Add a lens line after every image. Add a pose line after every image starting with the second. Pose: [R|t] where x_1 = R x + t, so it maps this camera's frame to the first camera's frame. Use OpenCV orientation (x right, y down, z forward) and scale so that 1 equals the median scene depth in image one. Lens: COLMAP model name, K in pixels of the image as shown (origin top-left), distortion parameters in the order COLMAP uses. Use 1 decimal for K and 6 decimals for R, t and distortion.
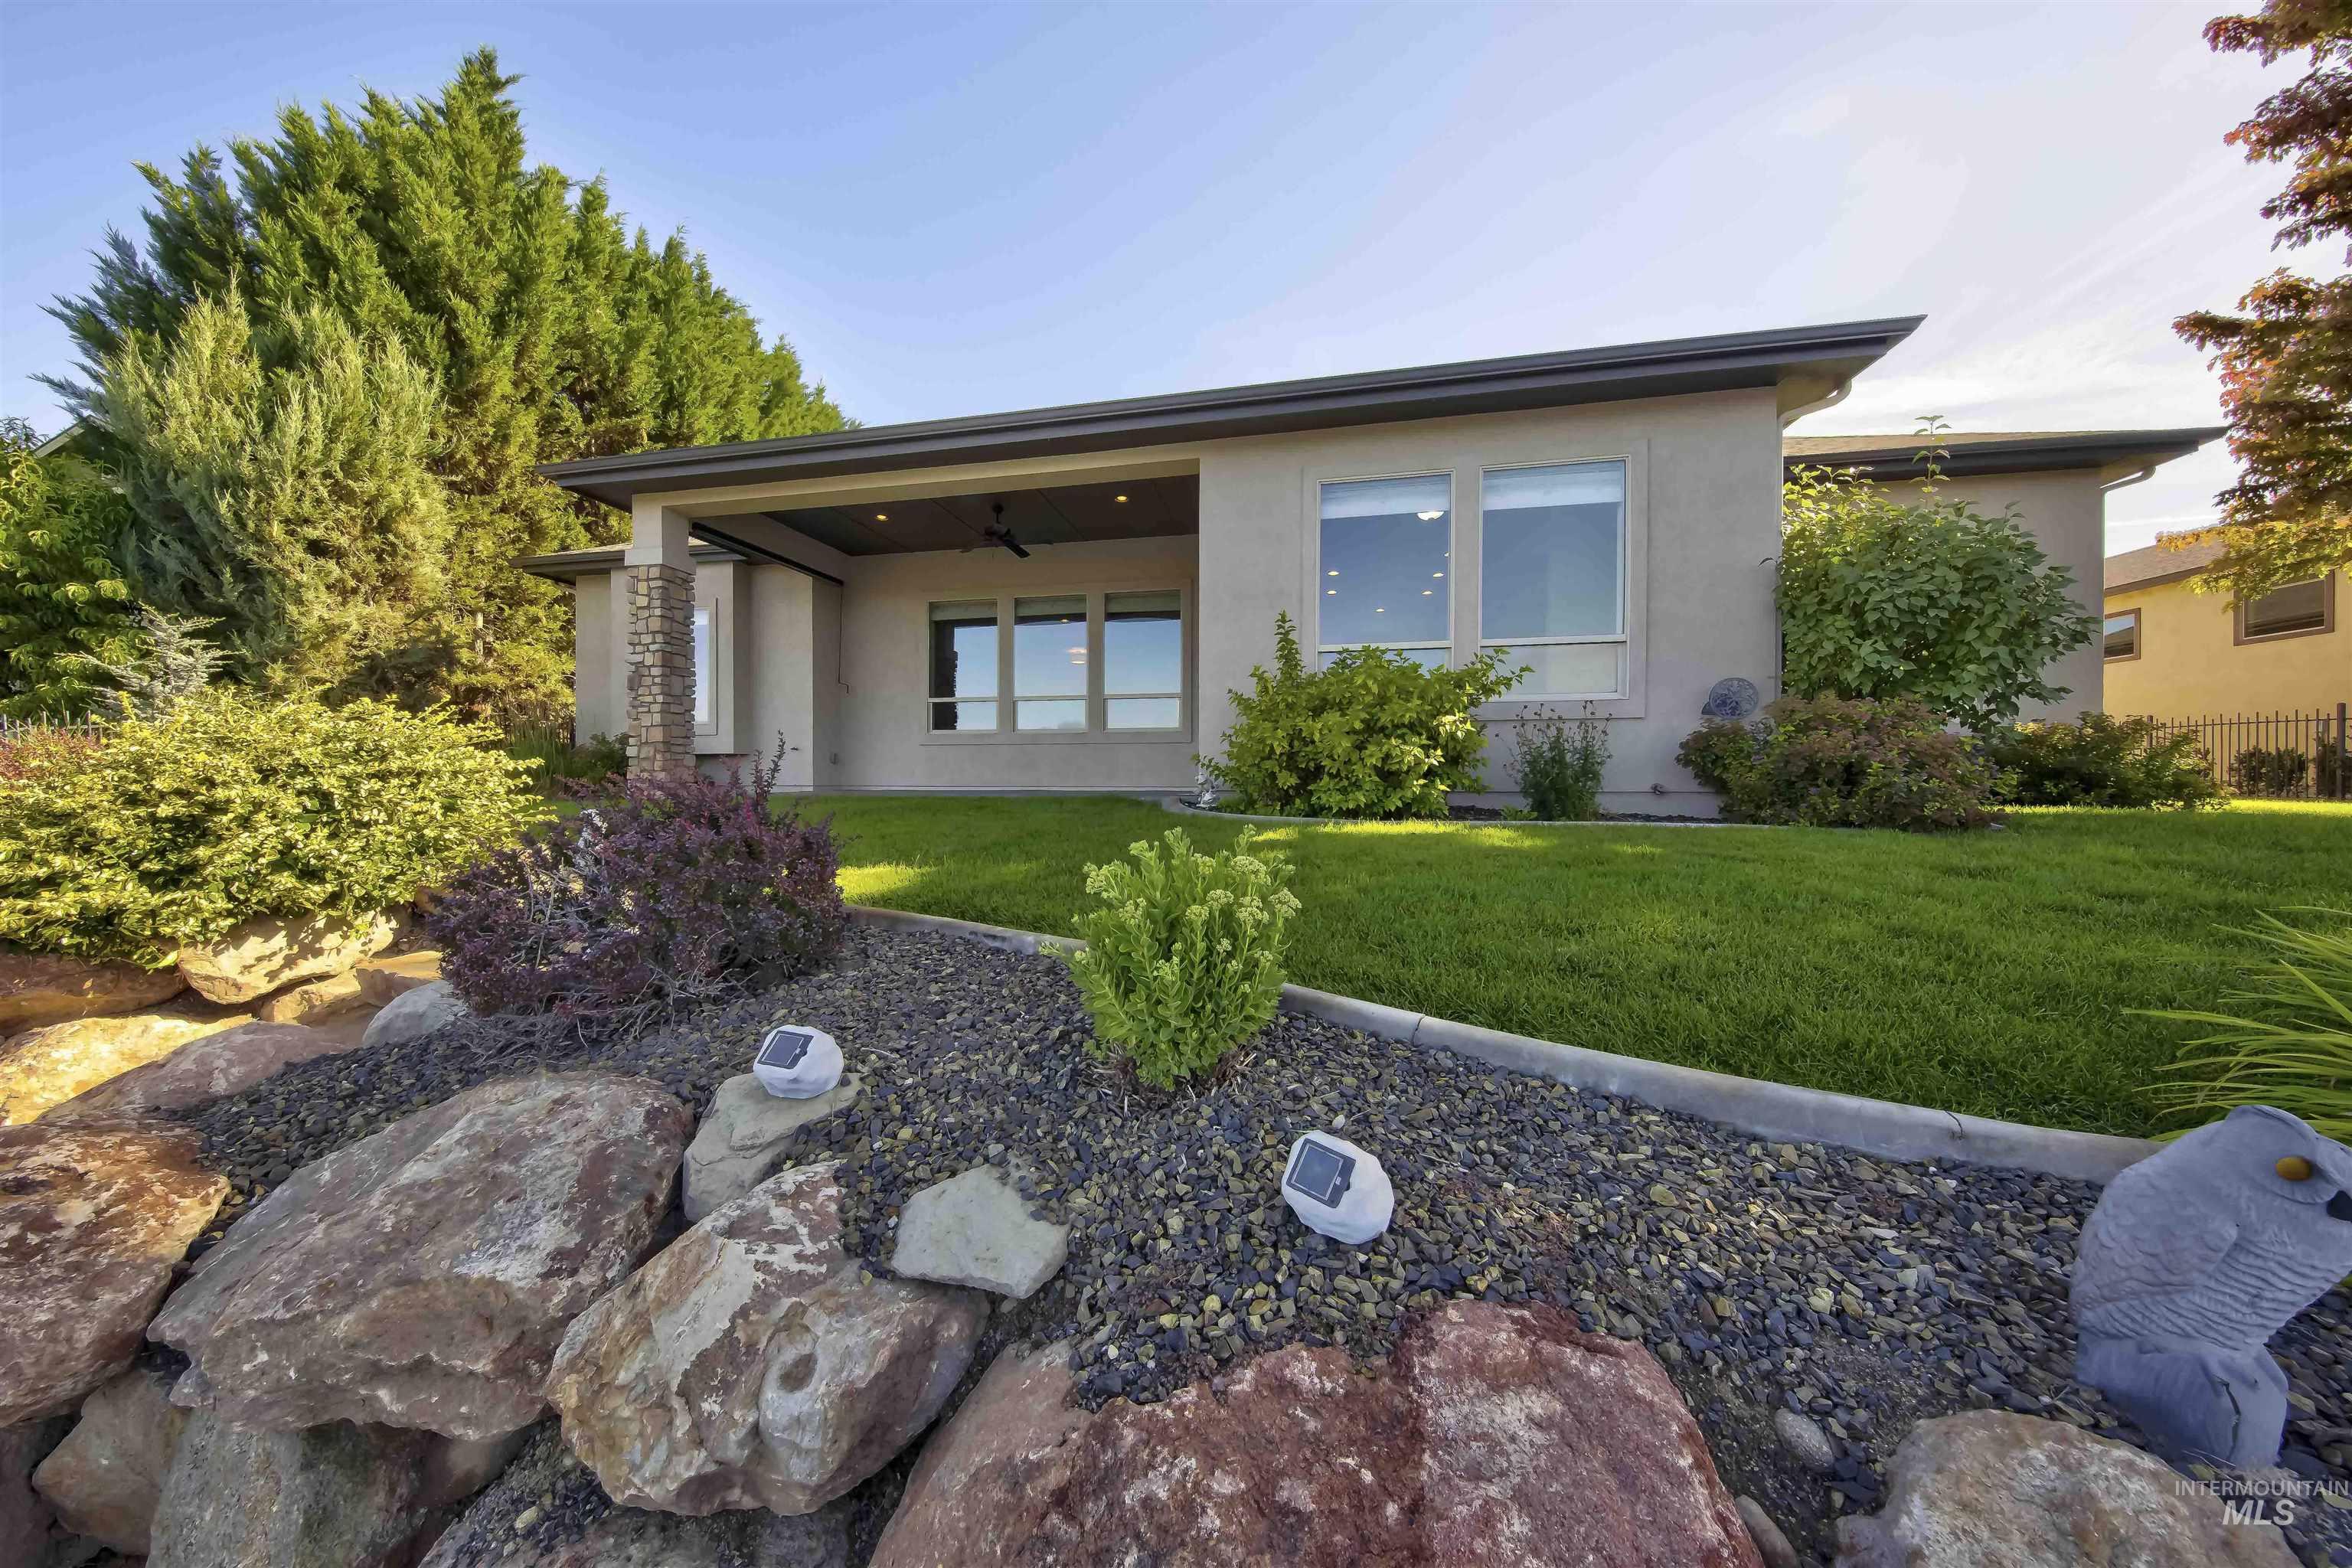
lens RADIAL K [[754.8, 0, 1176.0], [0, 754.8, 784.0], [0, 0, 1]] dist [-0.012548, -0.000105]
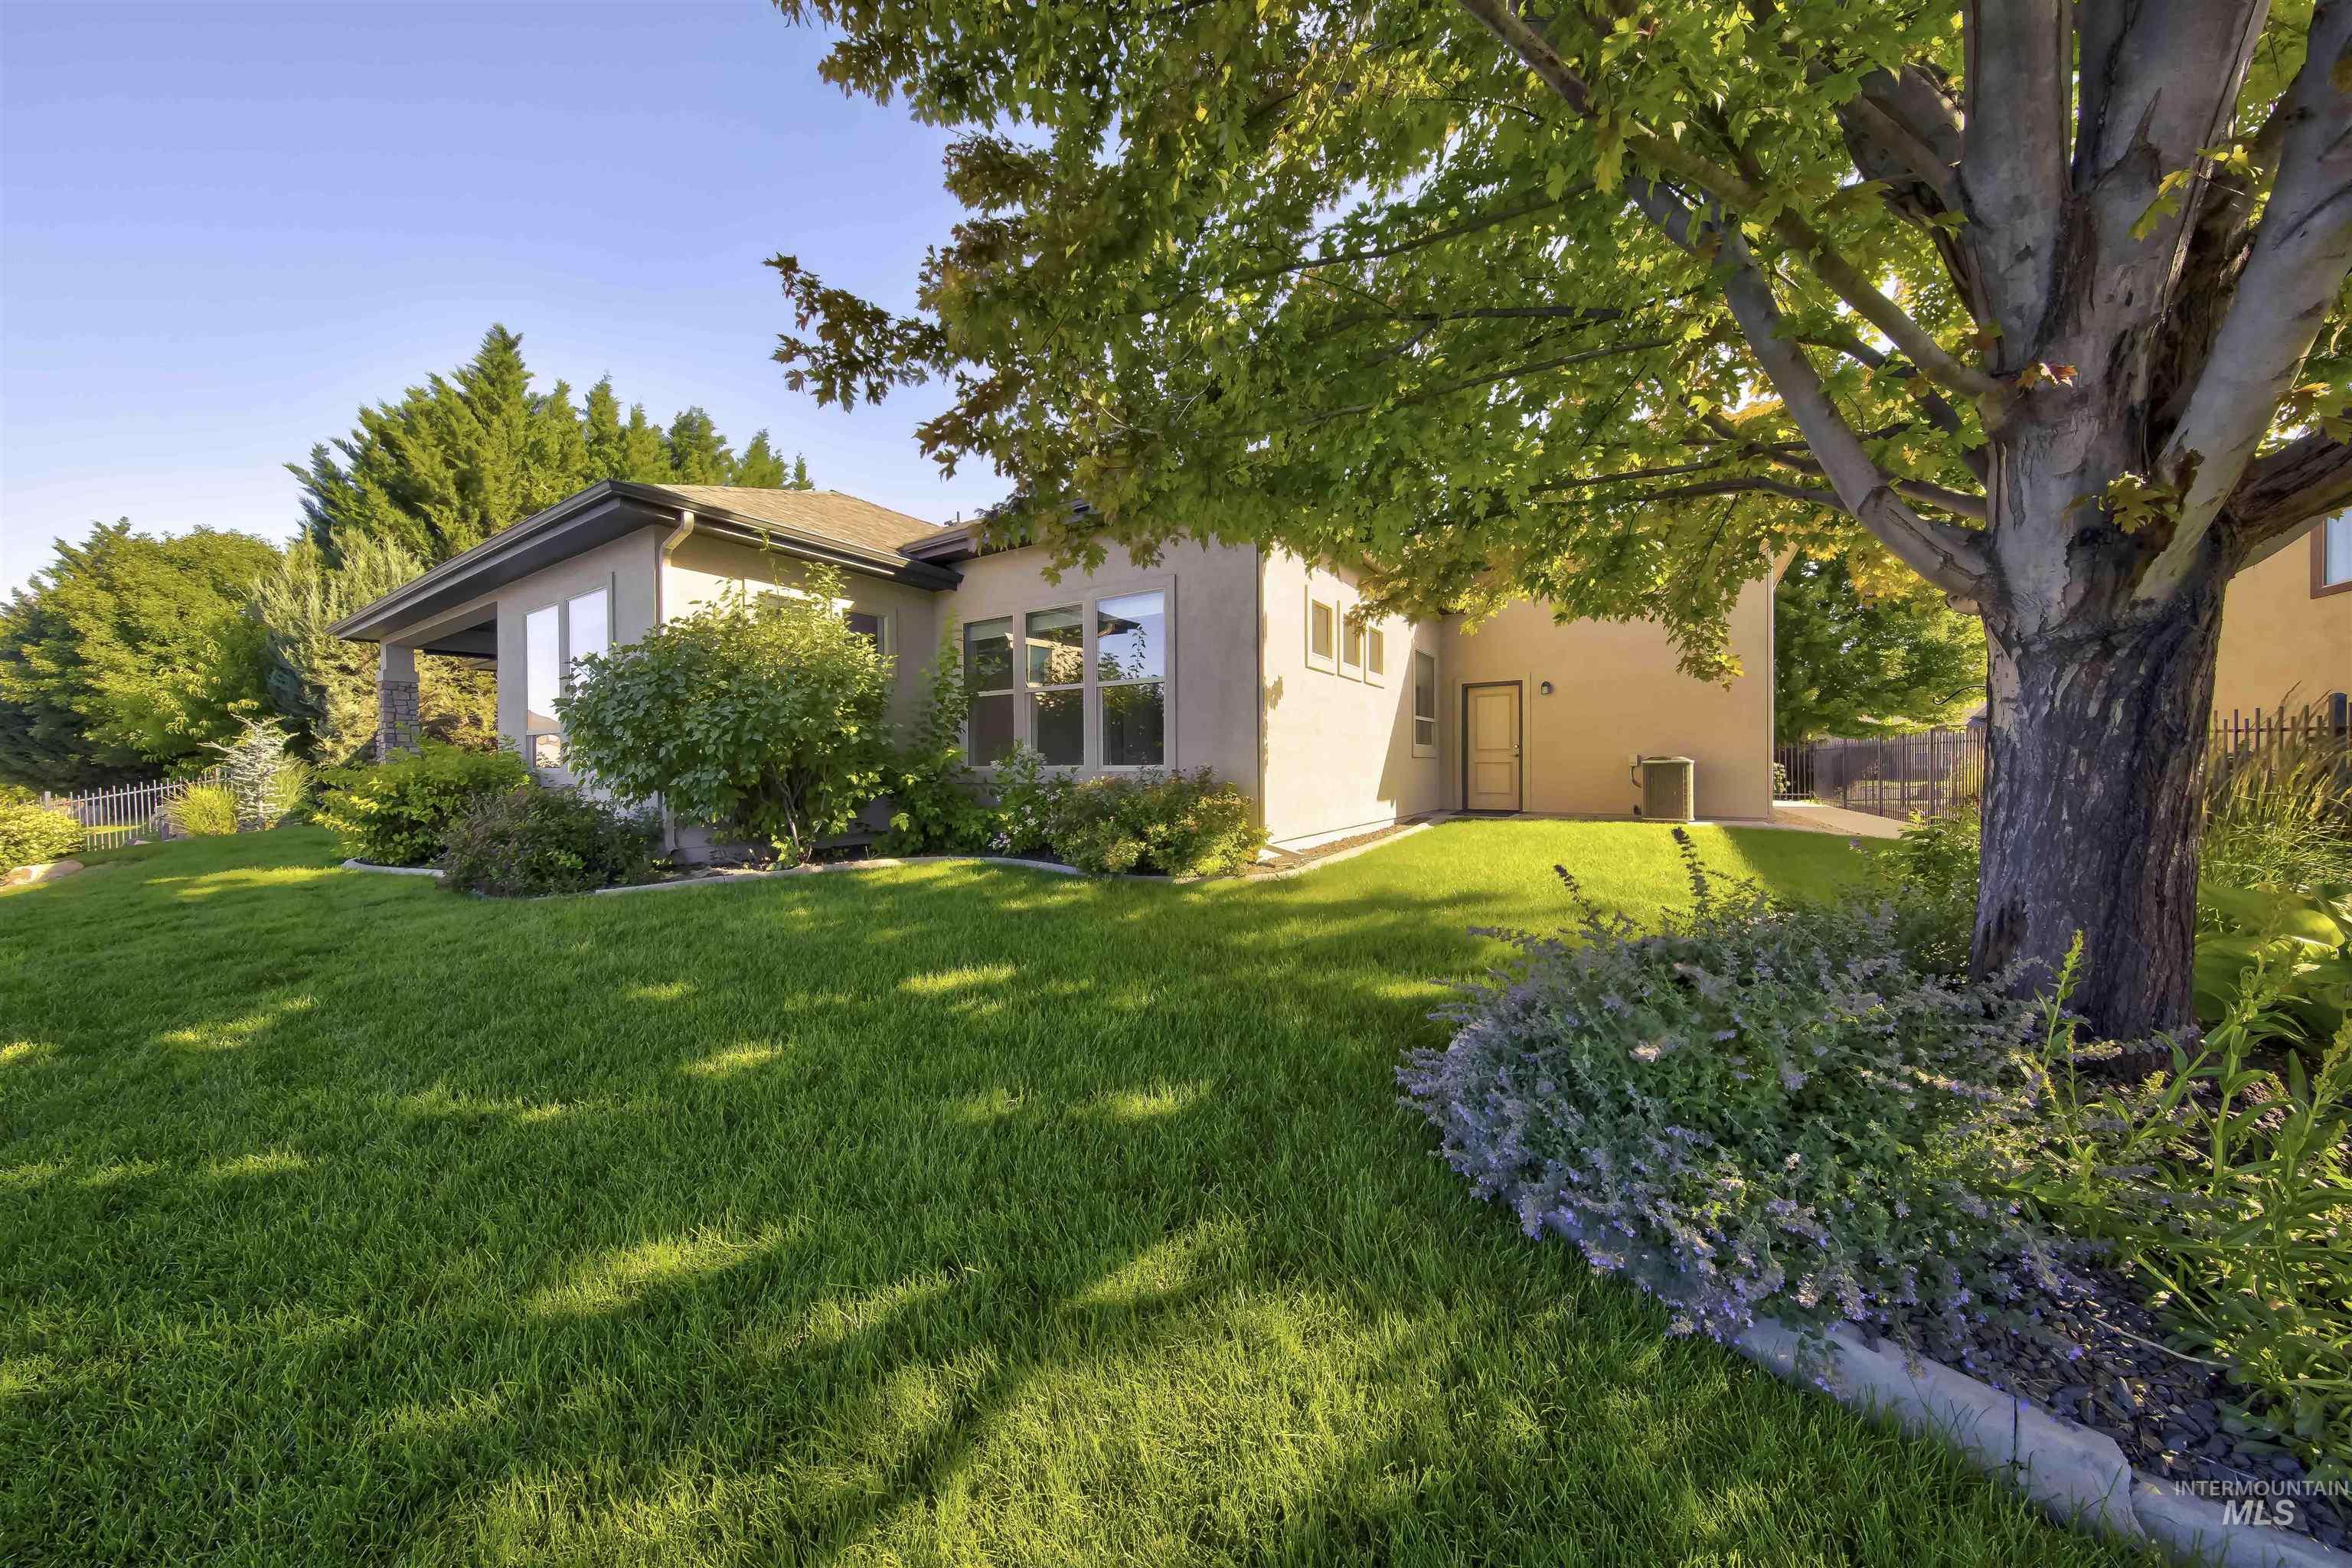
lens RADIAL K [[754.8, 0, 1176.0], [0, 754.8, 784.0], [0, 0, 1]] dist [-0.012548, -0.000105]
pose [[0.924429, 0.001882, -0.381349, 1.161295], [-0.000117, 0.999989, 0.004651, -0.054641], [0.381353, -0.004255, 0.924420, 0.121069]]
